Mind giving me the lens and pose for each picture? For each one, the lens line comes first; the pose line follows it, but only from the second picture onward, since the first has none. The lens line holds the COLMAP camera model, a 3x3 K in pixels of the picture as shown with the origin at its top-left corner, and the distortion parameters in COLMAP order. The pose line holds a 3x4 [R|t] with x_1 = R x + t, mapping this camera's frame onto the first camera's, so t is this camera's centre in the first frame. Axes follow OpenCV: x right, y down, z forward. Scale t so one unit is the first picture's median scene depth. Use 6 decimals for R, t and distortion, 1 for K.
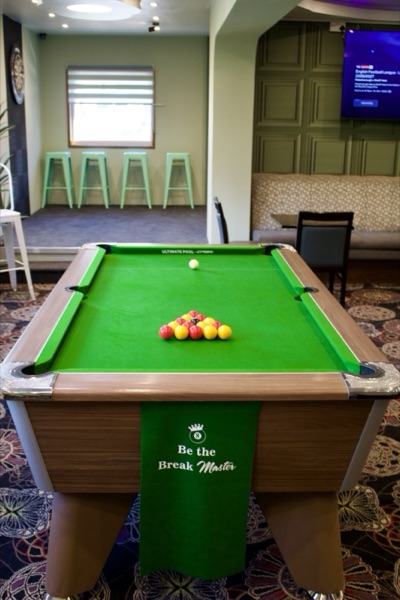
lens RADIAL K [[682.7, 0, 199.9], [0, 682.7, 303.0], [0, 0, 1]] dist [-0.062552, 0.000000]
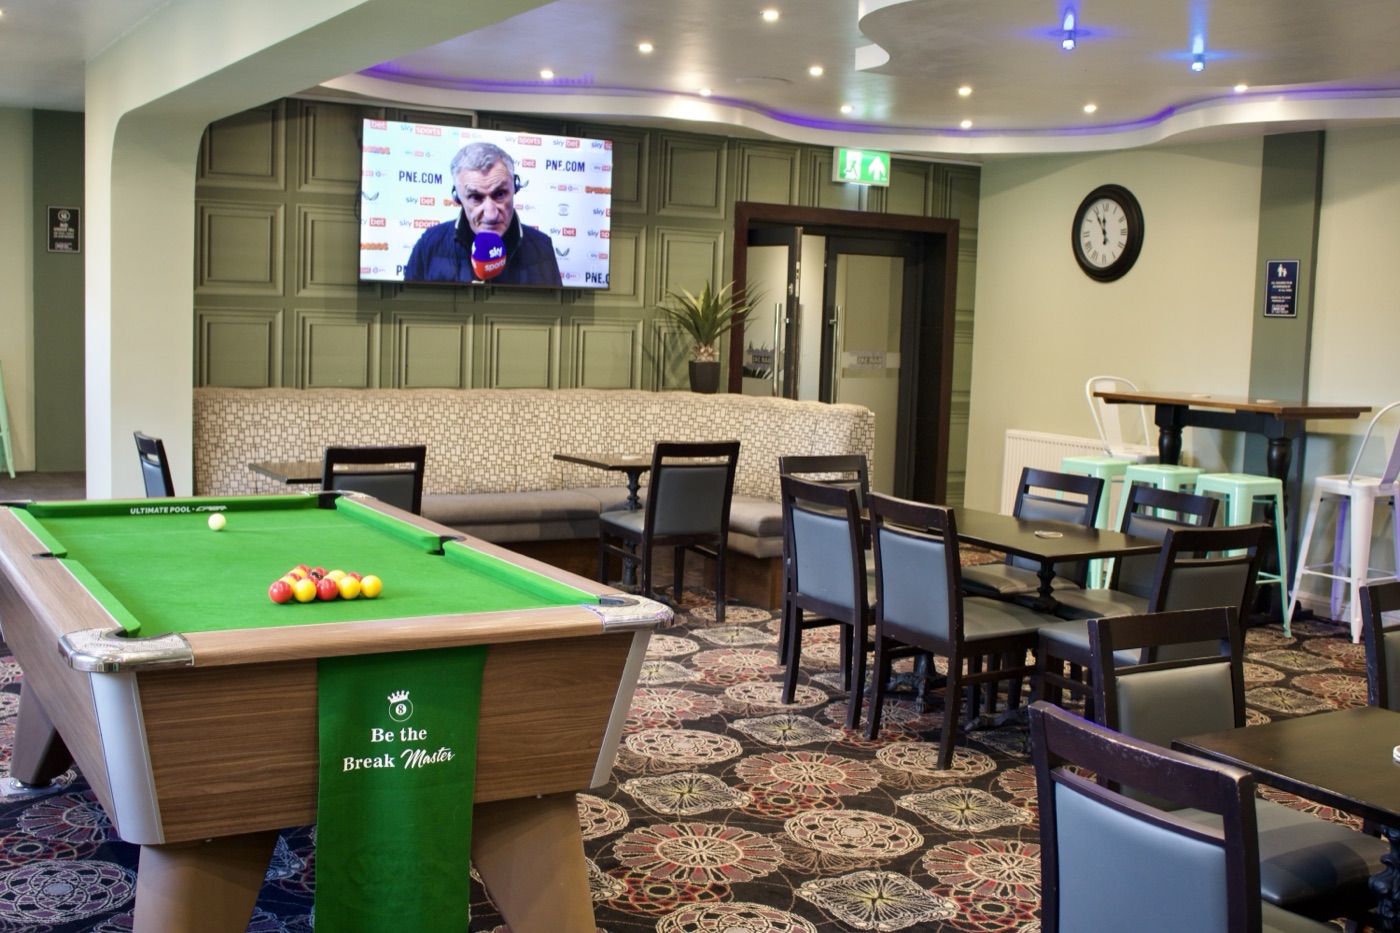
lens RADIAL K [[1592.9, 0, 700.2], [0, 1592.9, 462.1], [0, 0, 1]] dist [-0.062552, 0.000000]
pose [[0.881686, -0.036704, 0.470406, -0.145246], [0.113221, 0.984299, -0.135411, 0.062075], [-0.458050, 0.172650, 0.871999, -0.165779]]
